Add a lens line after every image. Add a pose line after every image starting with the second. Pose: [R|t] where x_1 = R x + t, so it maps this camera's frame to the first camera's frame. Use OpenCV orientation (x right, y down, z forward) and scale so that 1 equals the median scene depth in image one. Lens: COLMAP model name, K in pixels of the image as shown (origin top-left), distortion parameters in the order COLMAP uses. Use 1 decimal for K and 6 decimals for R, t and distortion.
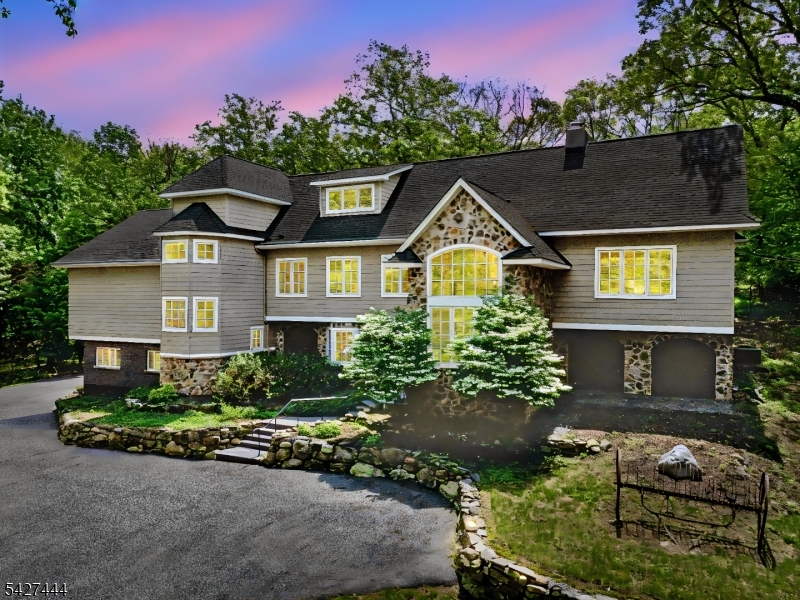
lens RADIAL K [[600.8, 0, 396.2], [0, 600.8, 299.0], [0, 0, 1]] dist [0.047779, -0.014346]
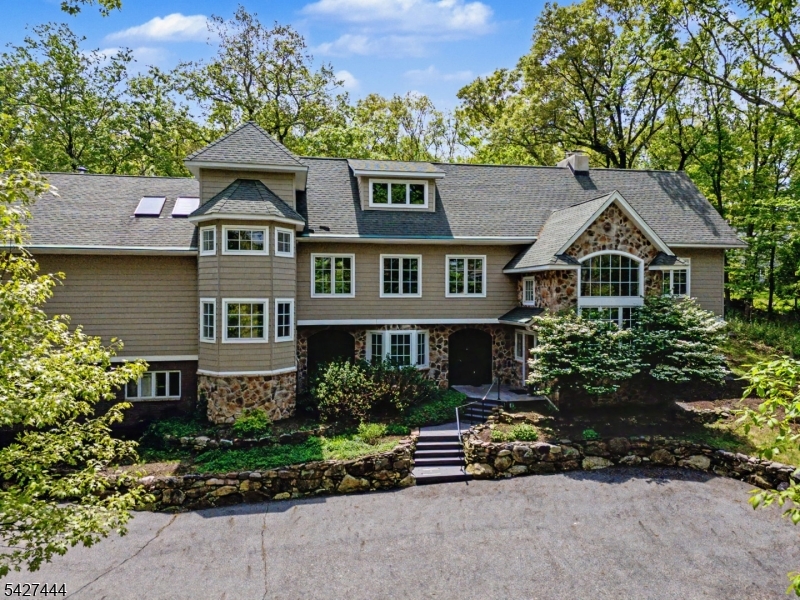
lens RADIAL K [[600.8, 0, 398.8], [0, 600.8, 296.4], [0, 0, 1]] dist [0.047779, -0.014346]
pose [[0.793442, -0.002745, 0.608640, -0.859174], [0.003927, 0.999992, -0.000610, -0.005476], [-0.608633, 0.002874, 0.793447, 0.330483]]
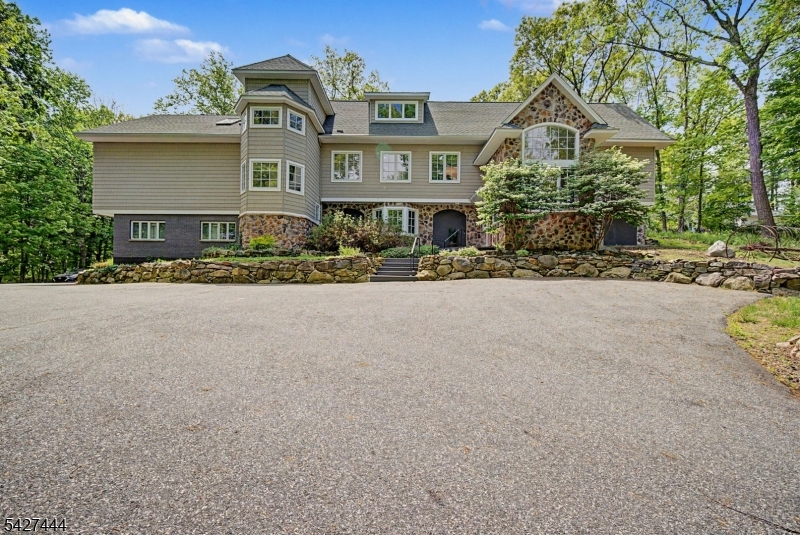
lens RADIAL K [[339.9, 0, 397.7], [0, 339.9, 272.6], [0, 0, 1]] dist [-0.002793, -0.000289]
pose [[0.891065, 0.009924, 0.453766, -0.540179], [-0.006723, 0.999940, -0.008668, 0.257575], [-0.453825, 0.004673, 0.891079, 0.440640]]
